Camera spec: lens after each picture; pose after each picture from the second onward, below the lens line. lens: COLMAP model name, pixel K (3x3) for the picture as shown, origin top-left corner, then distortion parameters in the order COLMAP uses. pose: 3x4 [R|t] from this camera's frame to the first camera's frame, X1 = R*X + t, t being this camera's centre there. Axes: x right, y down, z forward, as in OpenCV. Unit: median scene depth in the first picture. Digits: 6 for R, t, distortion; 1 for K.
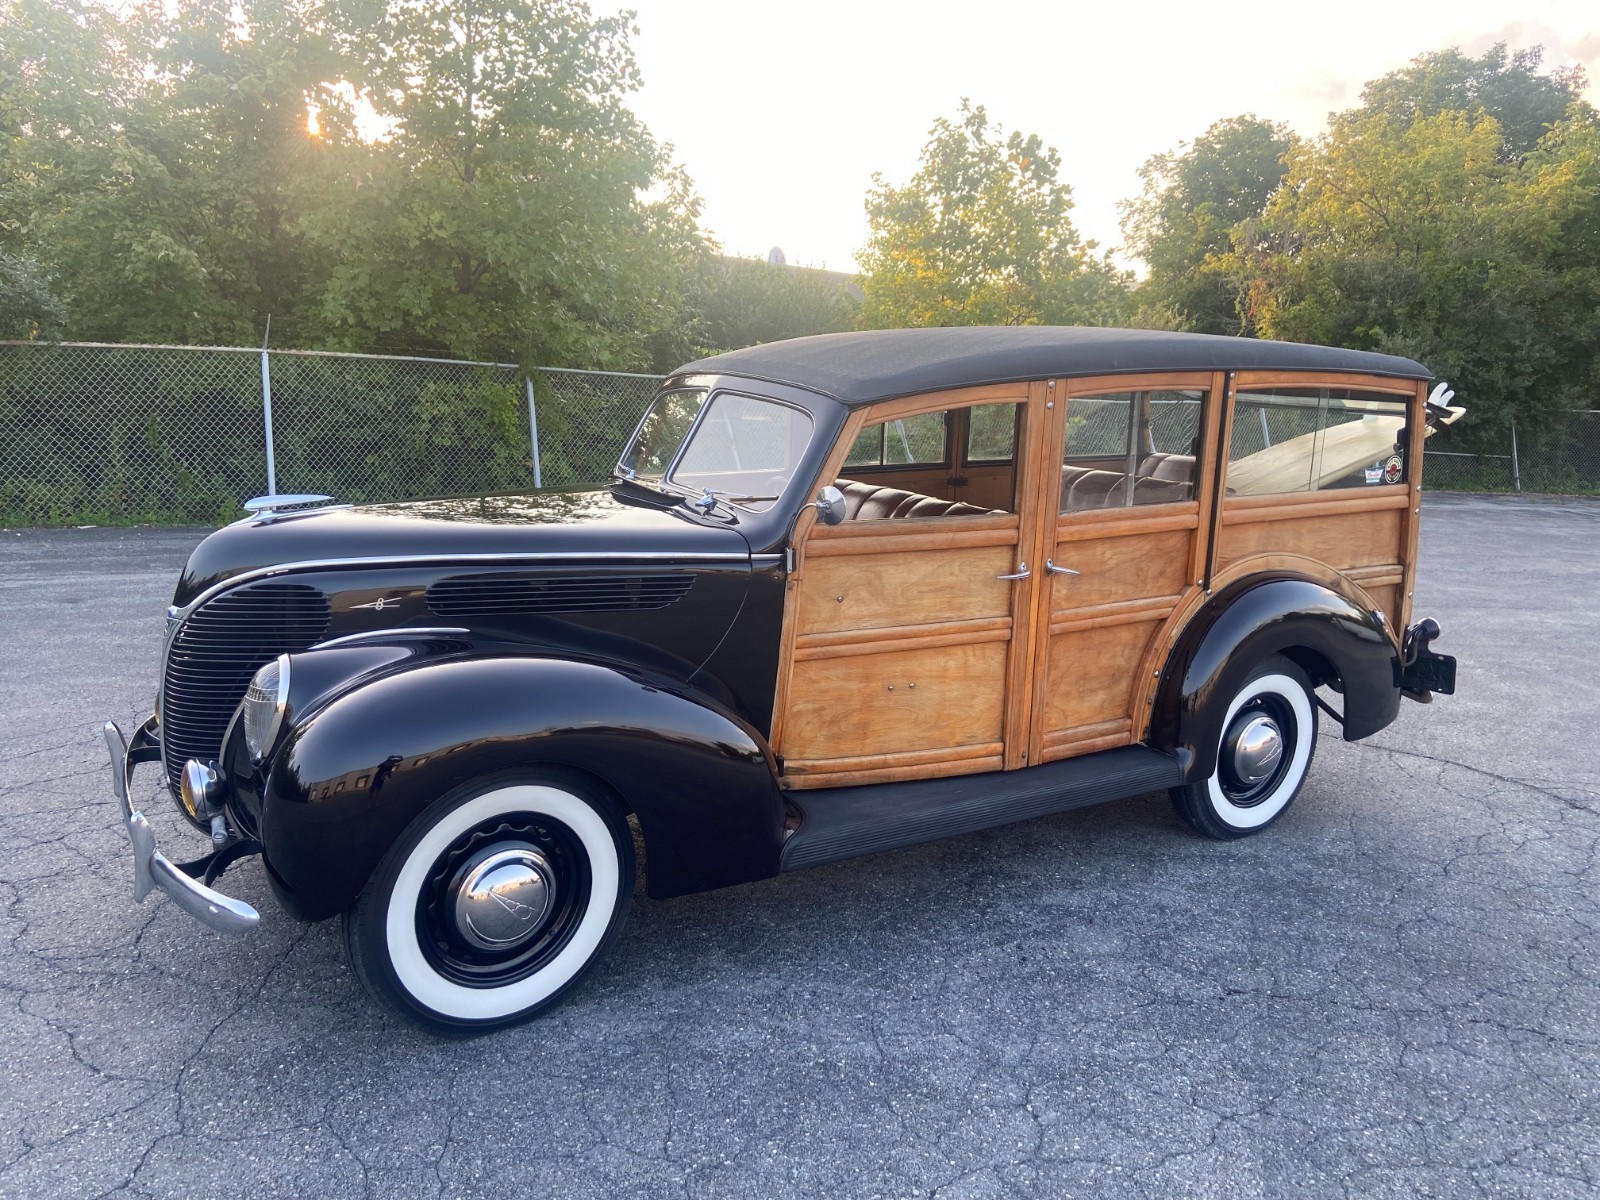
lens RADIAL K [[1200.9, 0, 804.3], [0, 1200.9, 602.3], [0, 0, 1]] dist [0.123547, -0.160015]
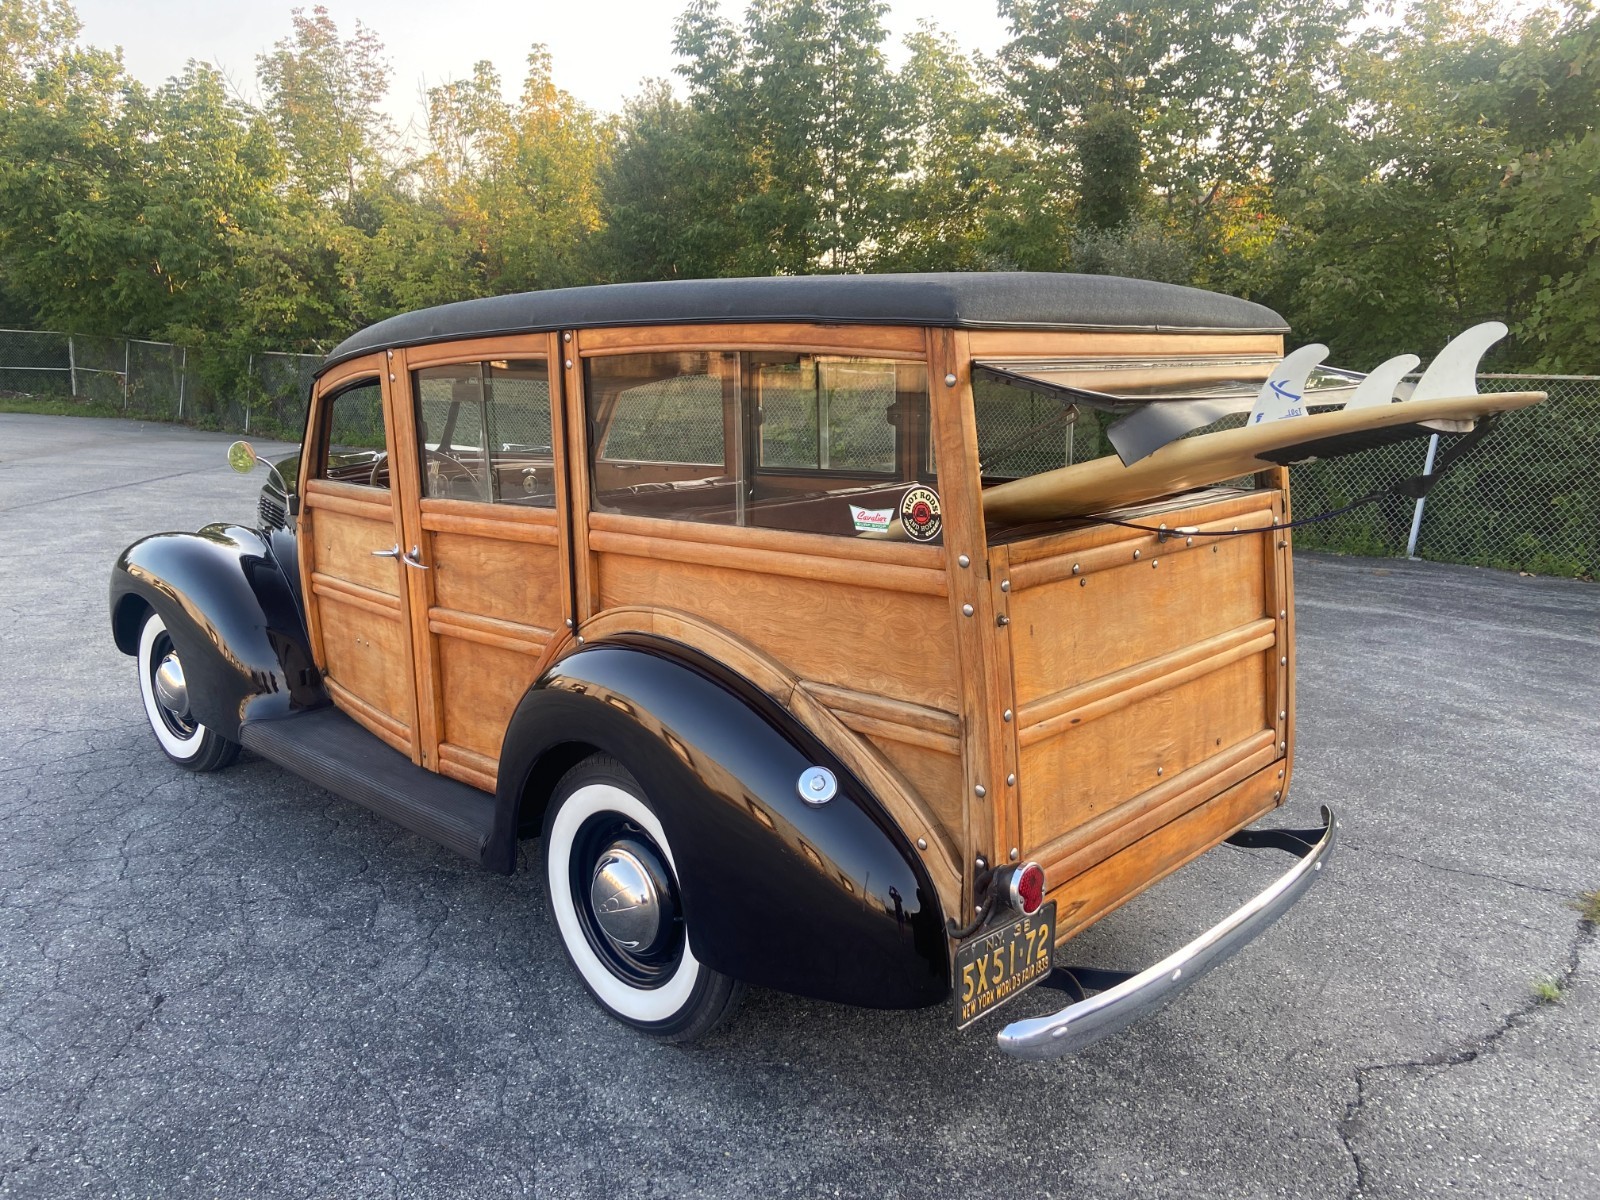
lens RADIAL K [[1203.1, 0, 806.9], [0, 1203.1, 601.0], [0, 0, 1]] dist [0.123812, -0.163163]
pose [[0.246603, 0.145221, -0.958174, 1.123834], [-0.183255, 0.977859, 0.101041, -0.136955], [0.951633, 0.150673, 0.267756, 0.997262]]
